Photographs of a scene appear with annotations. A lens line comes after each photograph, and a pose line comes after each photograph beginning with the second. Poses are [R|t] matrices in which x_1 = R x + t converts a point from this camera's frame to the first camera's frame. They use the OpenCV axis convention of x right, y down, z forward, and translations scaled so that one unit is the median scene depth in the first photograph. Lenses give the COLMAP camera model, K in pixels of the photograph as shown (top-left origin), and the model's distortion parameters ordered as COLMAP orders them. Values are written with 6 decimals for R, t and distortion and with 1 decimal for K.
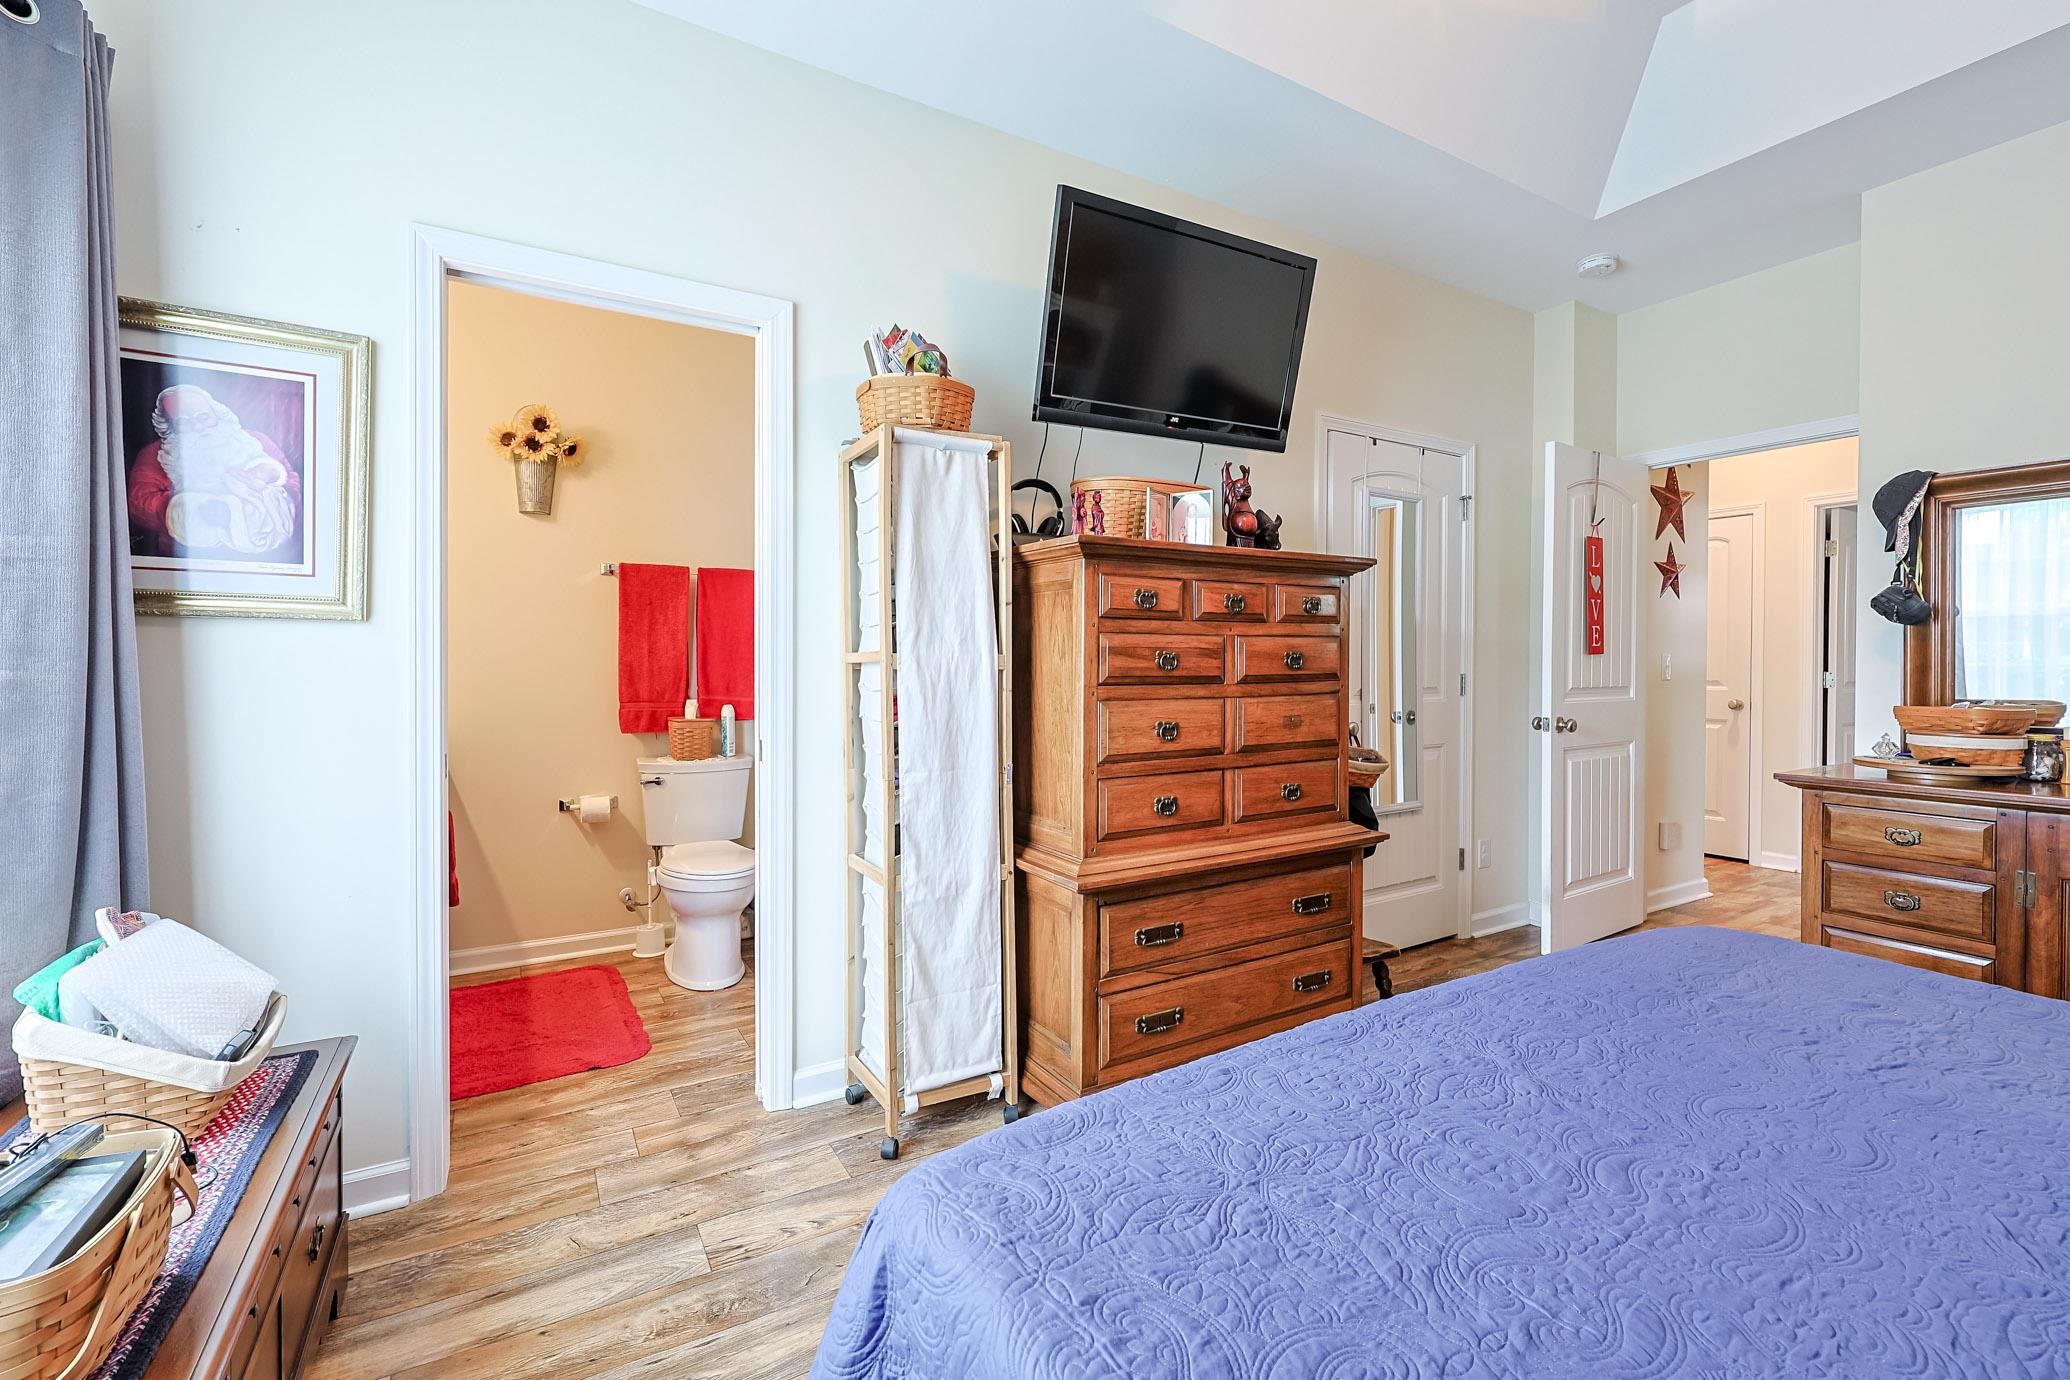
lens RADIAL K [[875.5, 0, 1036.2], [0, 875.5, 673.7], [0, 0, 1]] dist [0.002655, 0.000132]
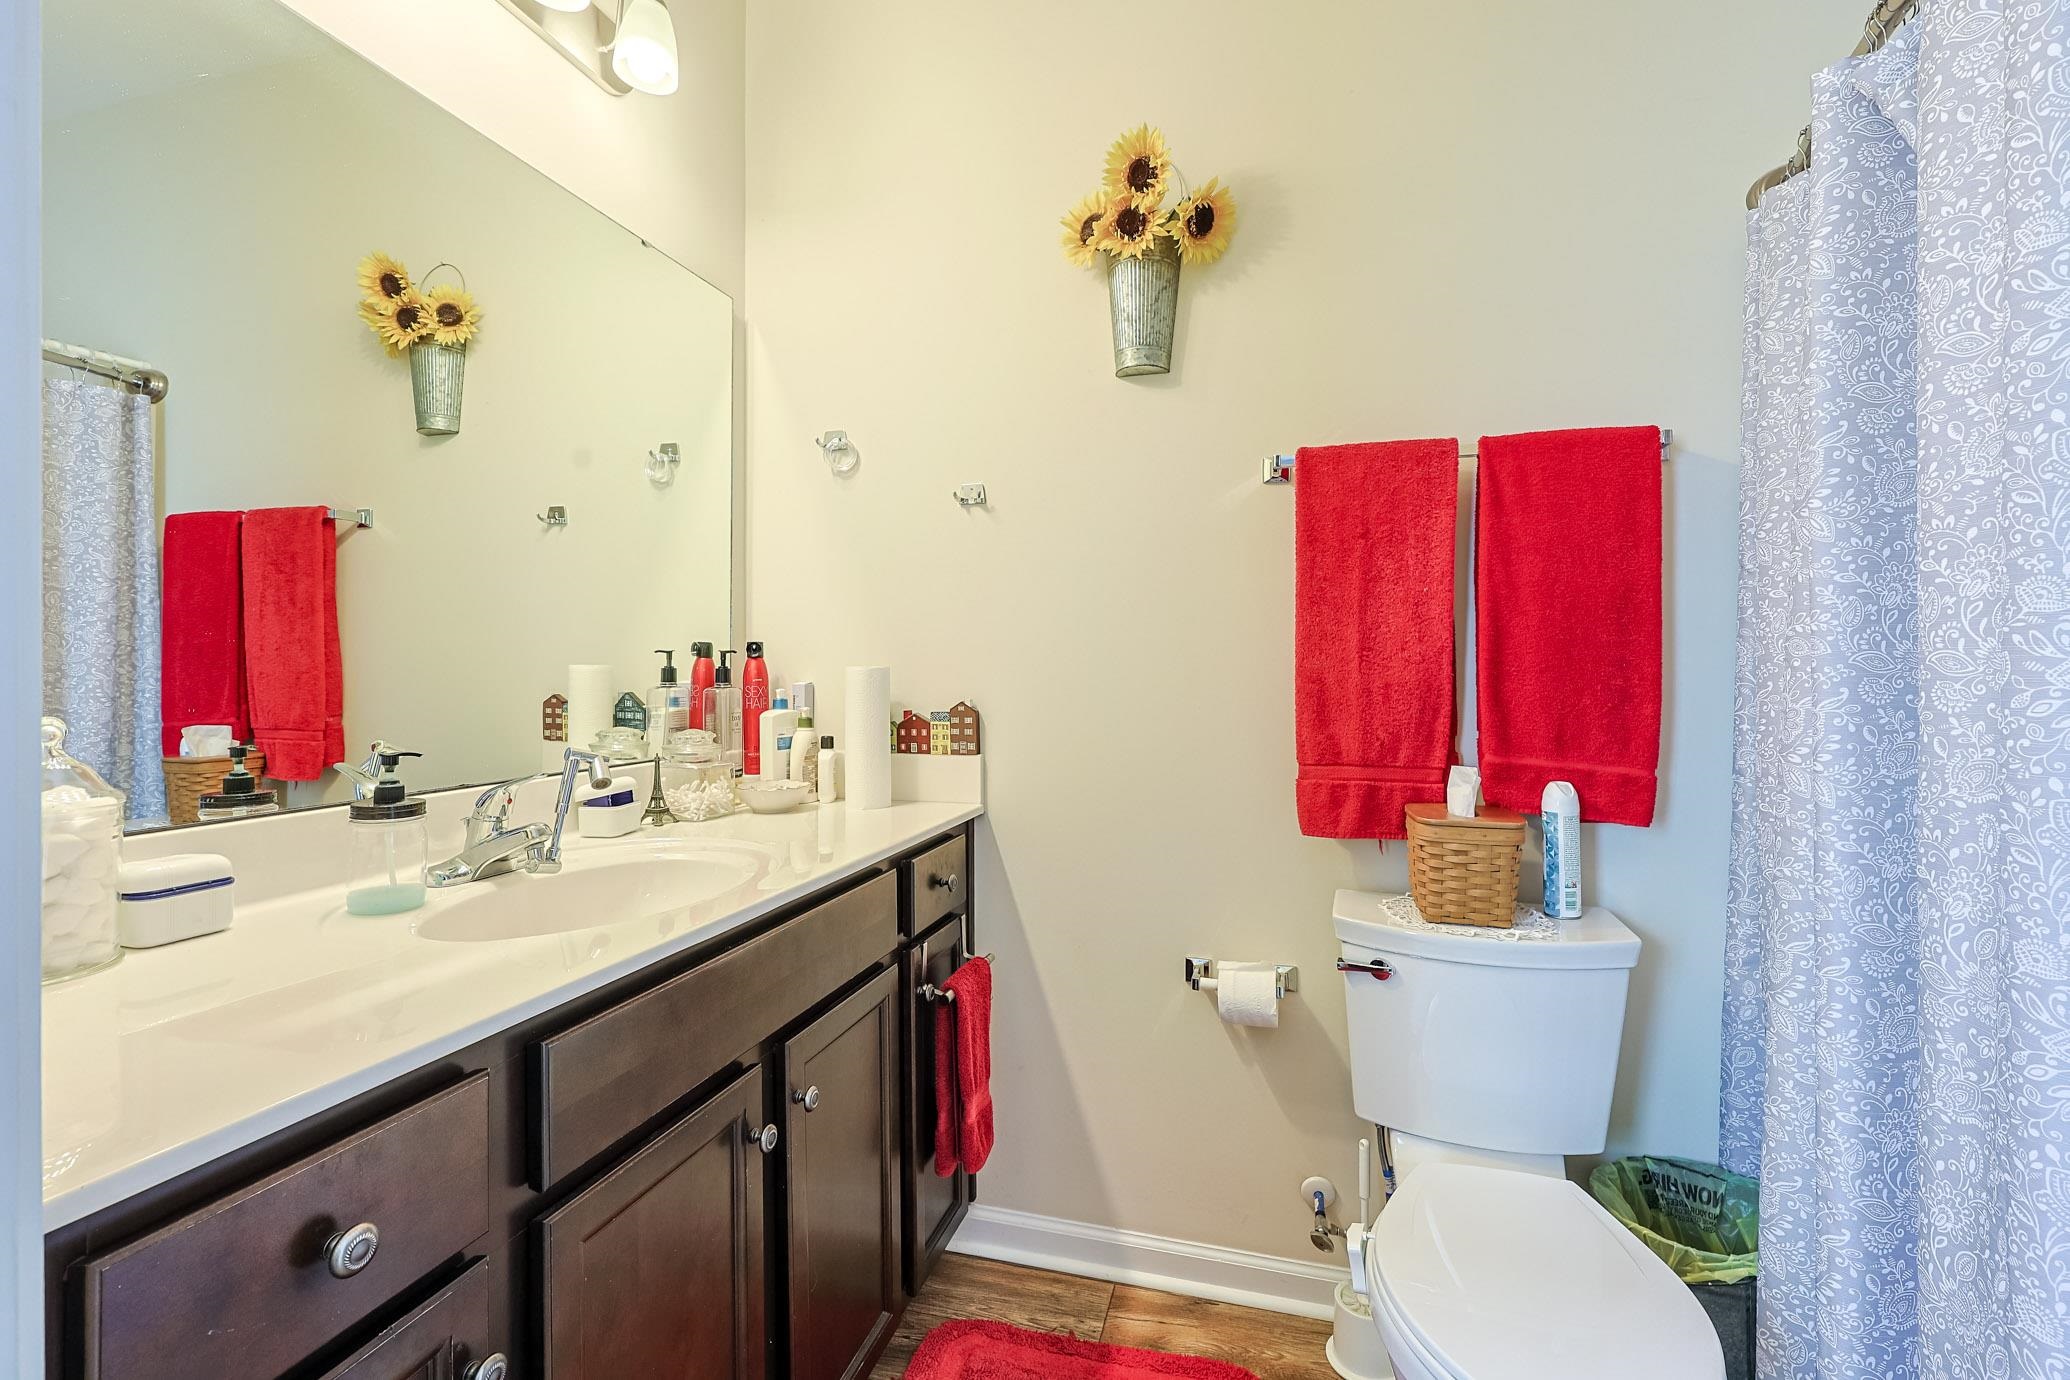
lens RADIAL K [[875.5, 0, 1076.7], [0, 875.5, 662.7], [0, 0, 1]] dist [0.002655, 0.000132]
pose [[0.701766, -0.004823, -0.712391, -0.238336], [-0.002413, 0.999955, -0.009147, -0.013497], [0.712403, 0.008138, 0.701723, 0.608501]]
